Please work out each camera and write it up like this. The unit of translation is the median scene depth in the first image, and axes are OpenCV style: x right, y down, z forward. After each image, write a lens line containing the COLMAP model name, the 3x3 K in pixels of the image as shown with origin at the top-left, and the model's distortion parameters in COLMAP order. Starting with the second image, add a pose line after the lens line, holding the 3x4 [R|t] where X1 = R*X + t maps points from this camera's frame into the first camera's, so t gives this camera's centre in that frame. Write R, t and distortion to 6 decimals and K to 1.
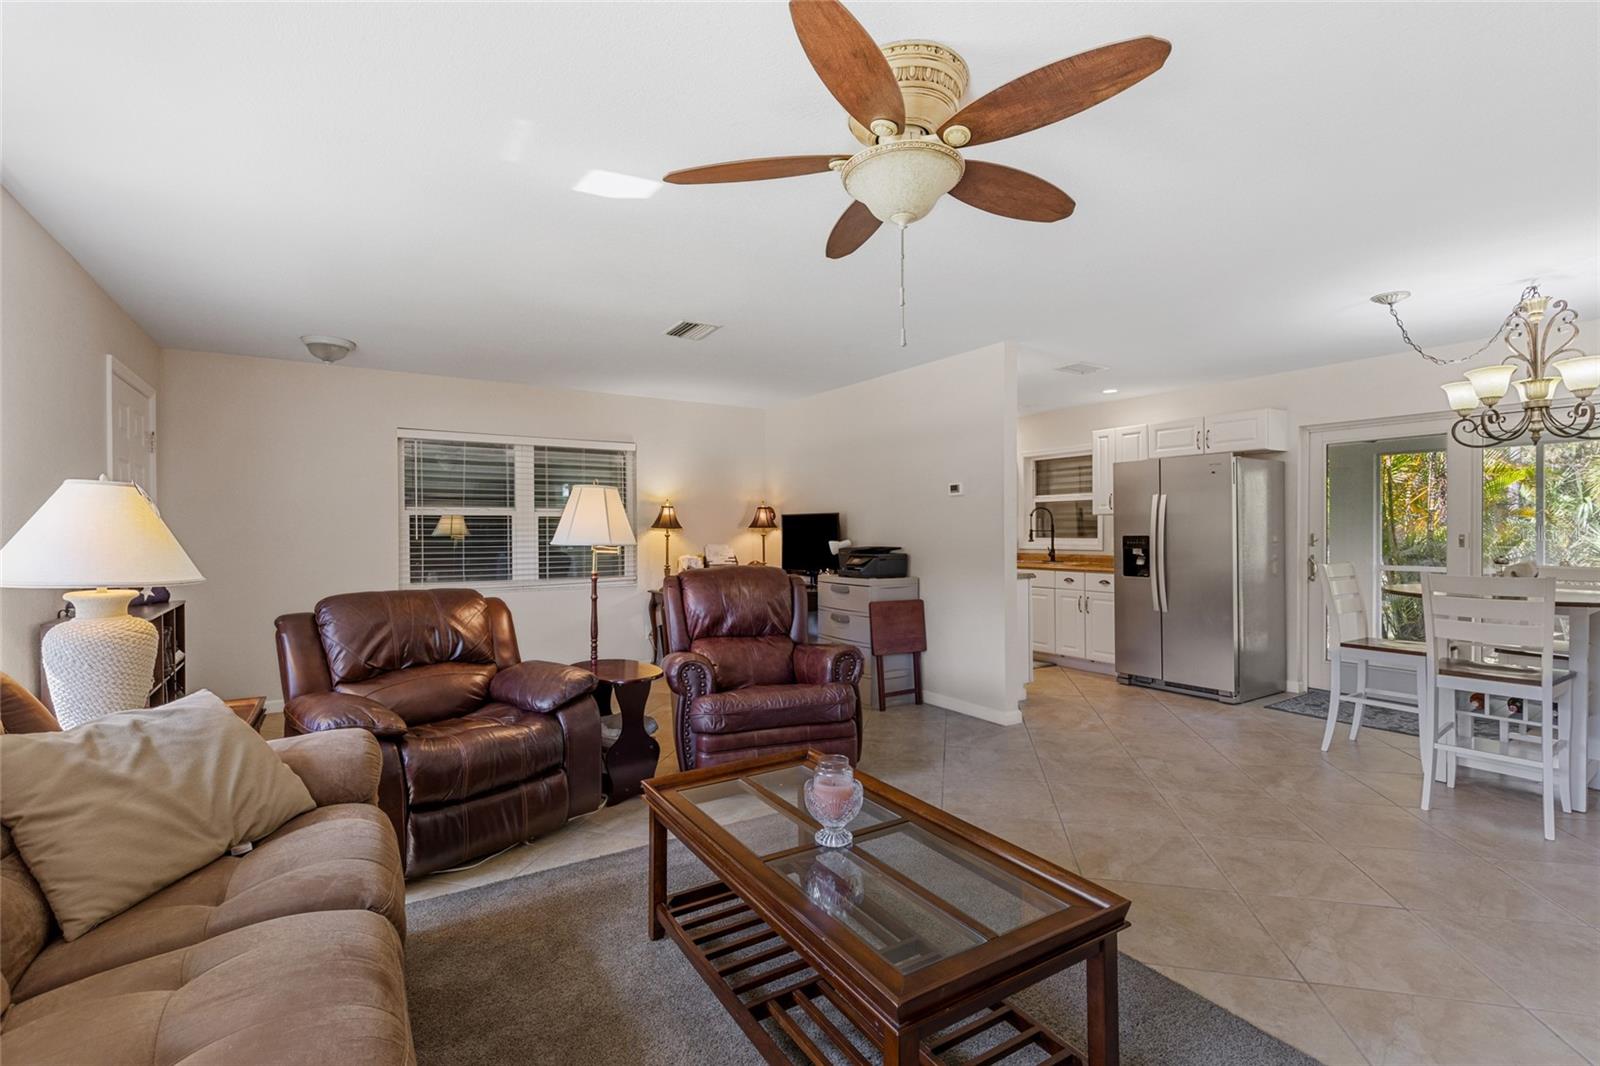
lens RADIAL K [[720.4, 0, 799.1], [0, 720.4, 529.6], [0, 0, 1]] dist [0.003684, -0.000387]
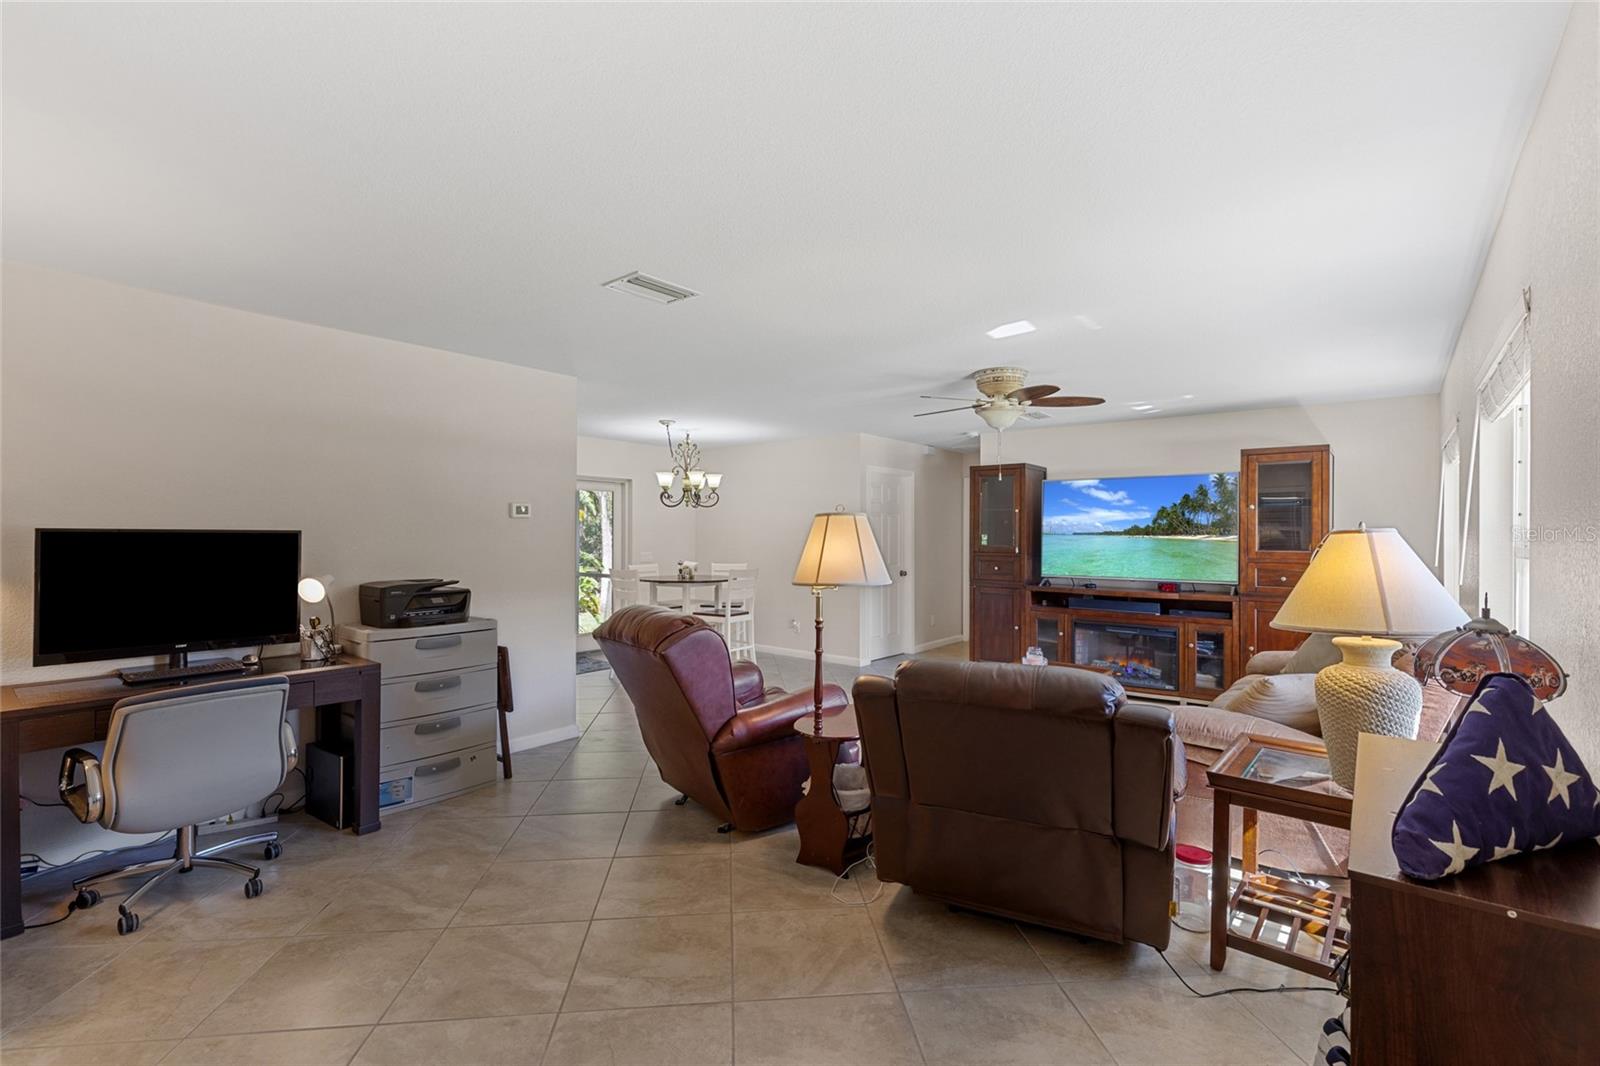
lens RADIAL K [[717.8, 0, 796.8], [0, 717.8, 533.0], [0, 0, 1]] dist [0.004578, -0.000802]
pose [[-0.304675, 0.004890, 0.952444, -0.675208], [-0.002299, 0.999980, -0.005870, -0.021002], [-0.952454, -0.003978, -0.304658, 0.825737]]
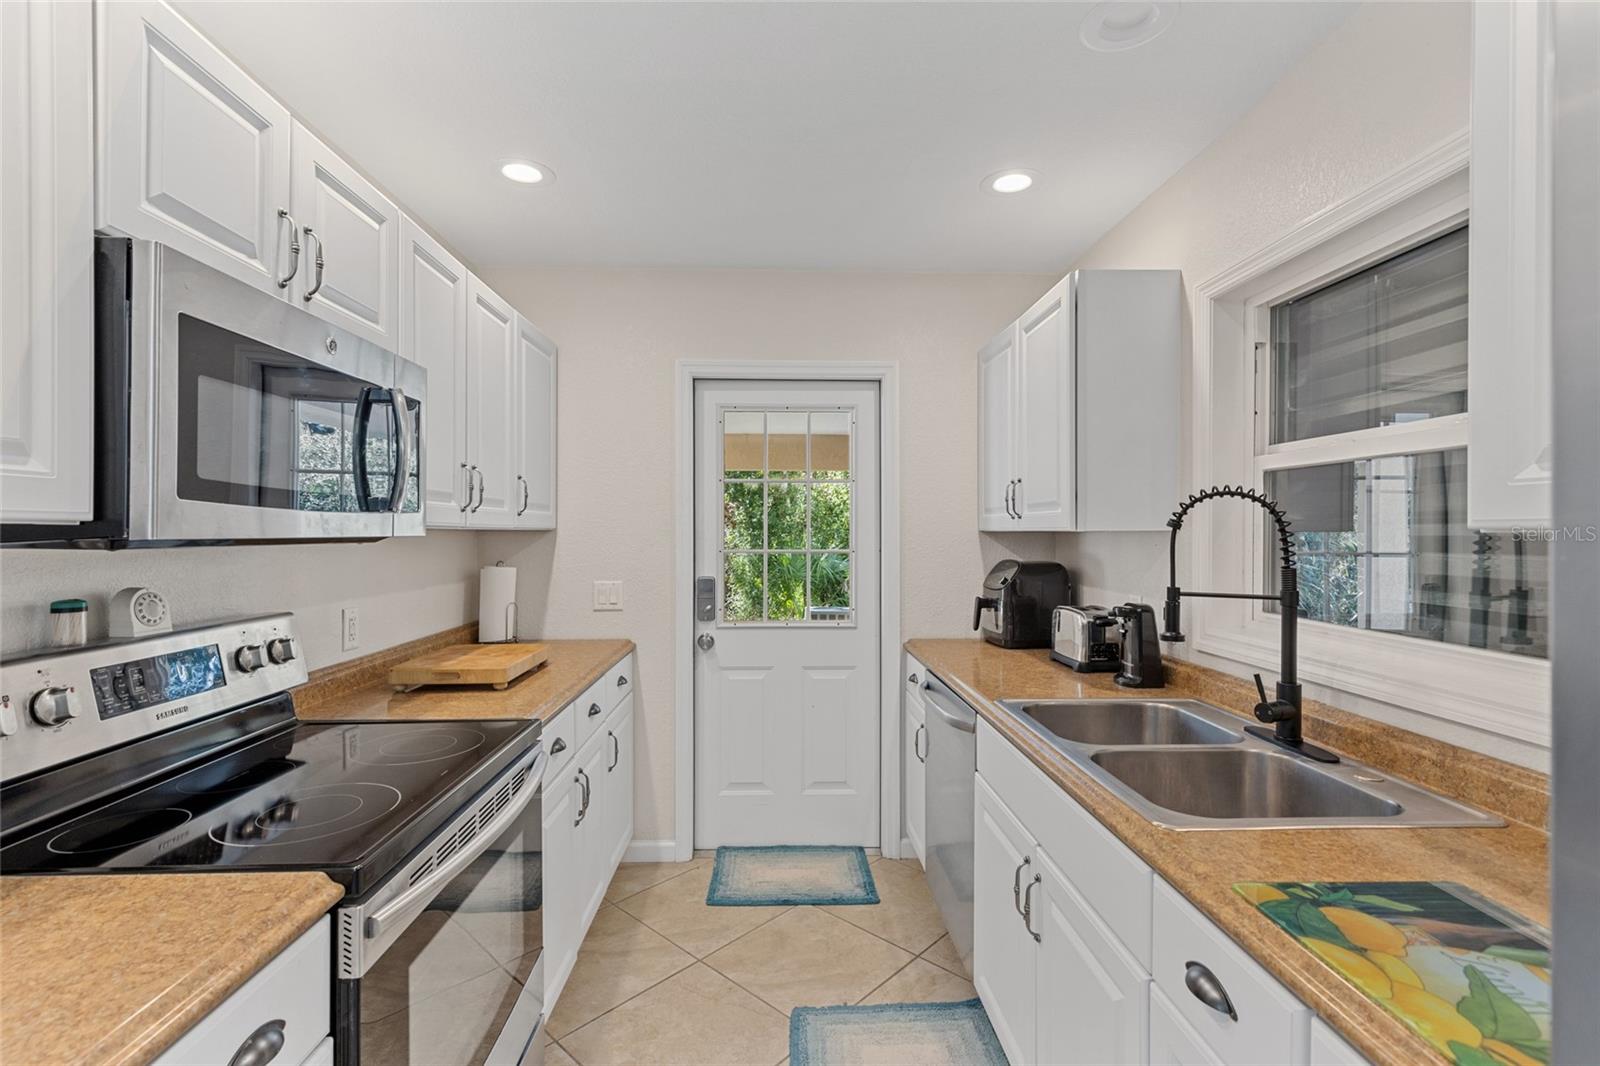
lens RADIAL K [[717.8, 0, 796.8], [0, 717.8, 533.0], [0, 0, 1]] dist [0.004578, -0.000802]
pose [[0.859868, 0.007902, -0.510455, 0.427857], [-0.003790, 0.999951, 0.009096, -0.024111], [0.510502, -0.005887, 0.859856, 0.951017]]
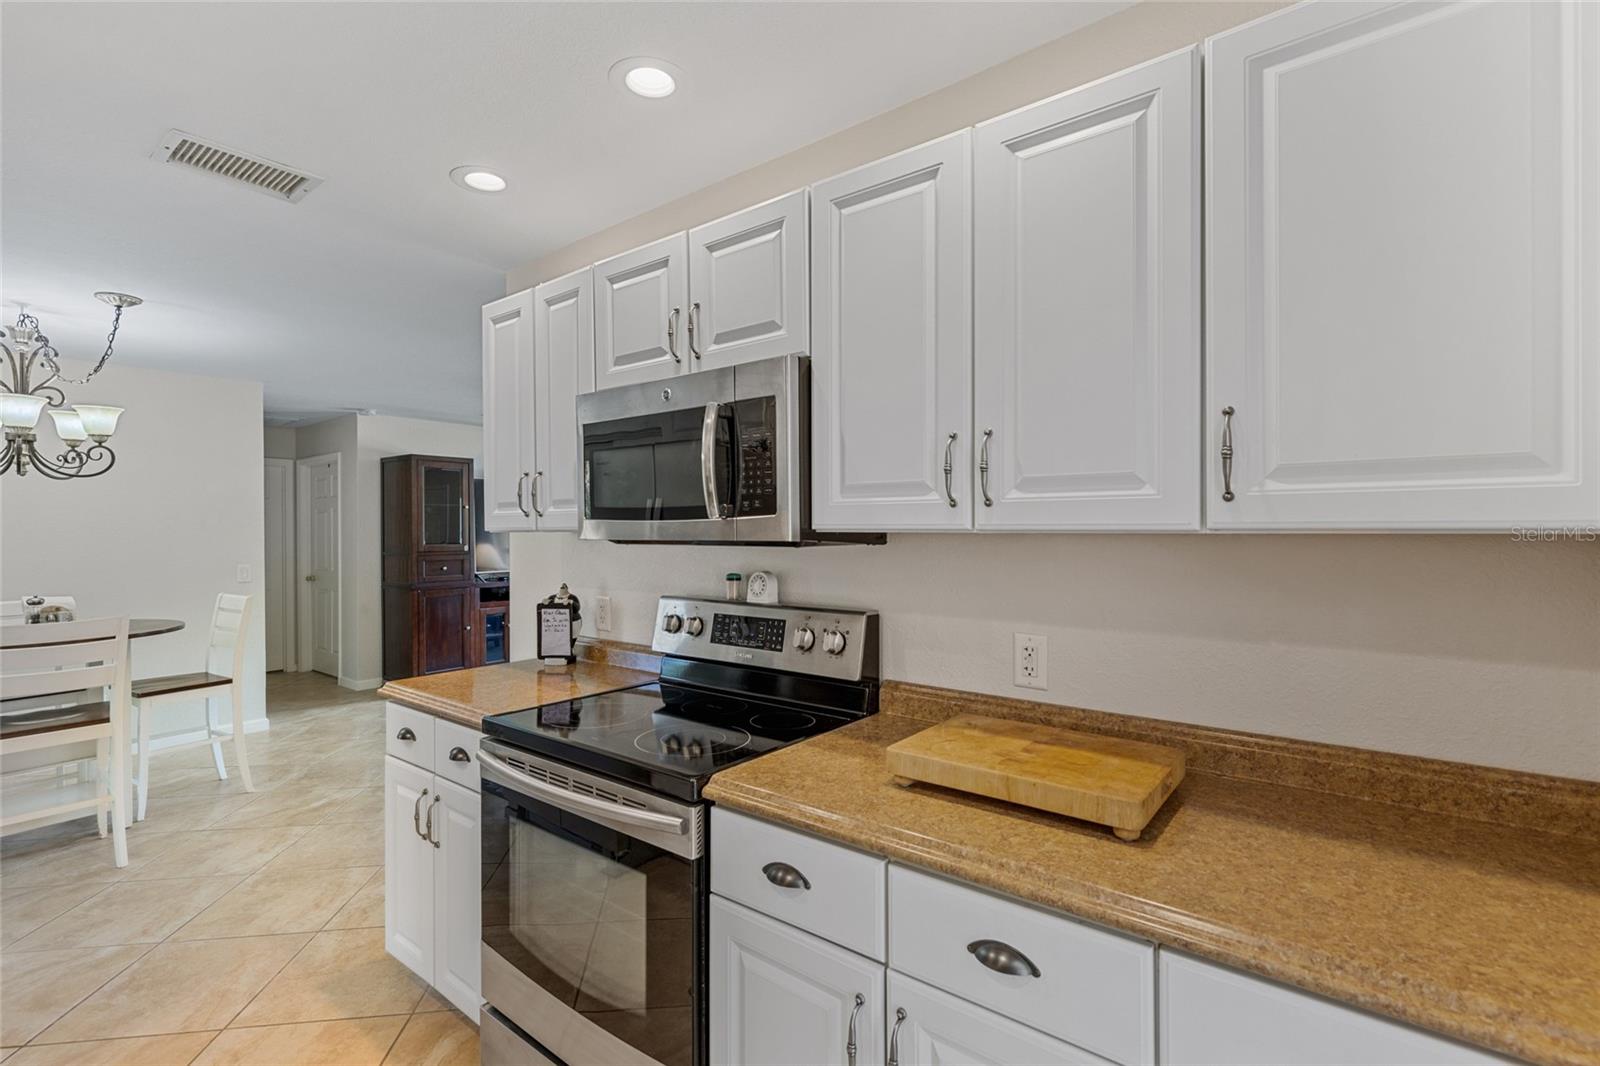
lens RADIAL K [[733.2, 0, 798.6], [0, 733.2, 528.9], [0, 0, 1]] dist [0.008289, -0.000480]
pose [[-0.946007, 0.009541, -0.324006, 0.222182], [0.009281, 0.999954, 0.002349, -0.028909], [0.324014, -0.000785, -0.946052, 1.404905]]
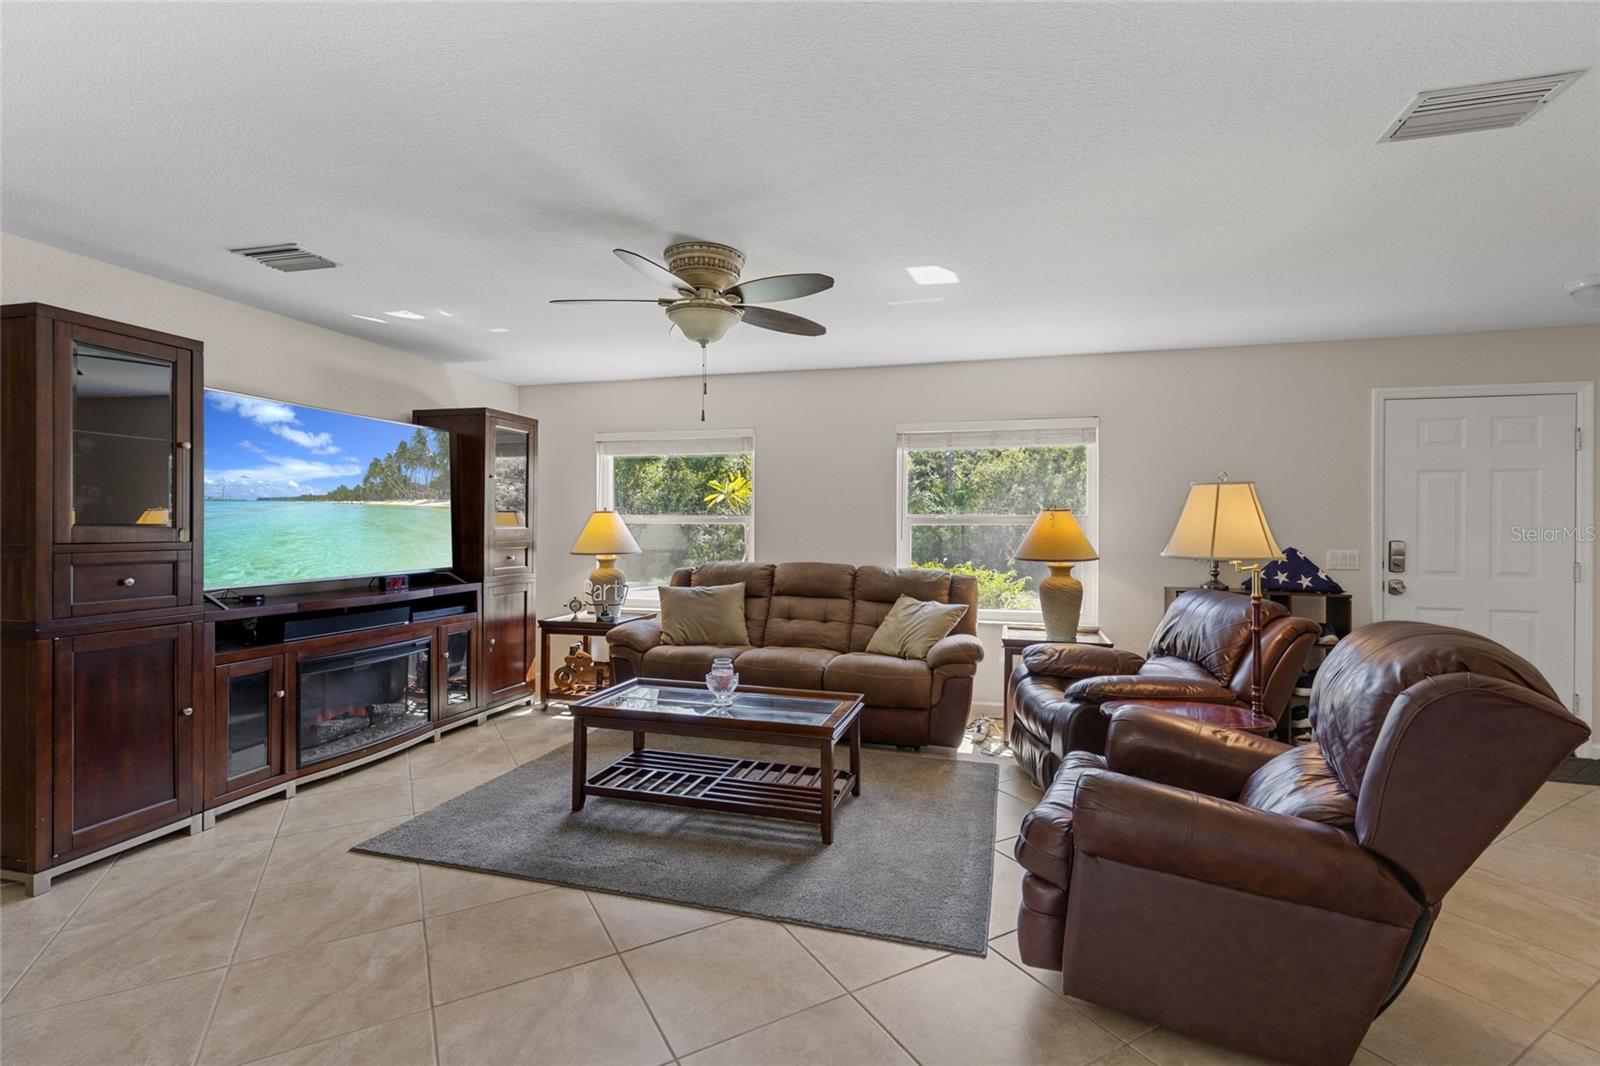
lens RADIAL K [[720.4, 0, 799.1], [0, 720.4, 529.6], [0, 0, 1]] dist [0.003684, -0.000387]
pose [[-0.743446, 0.004085, -0.668783, 0.363748], [-0.001279, 0.999971, 0.007530, -0.008847], [0.668794, 0.006454, -0.743420, 0.806008]]
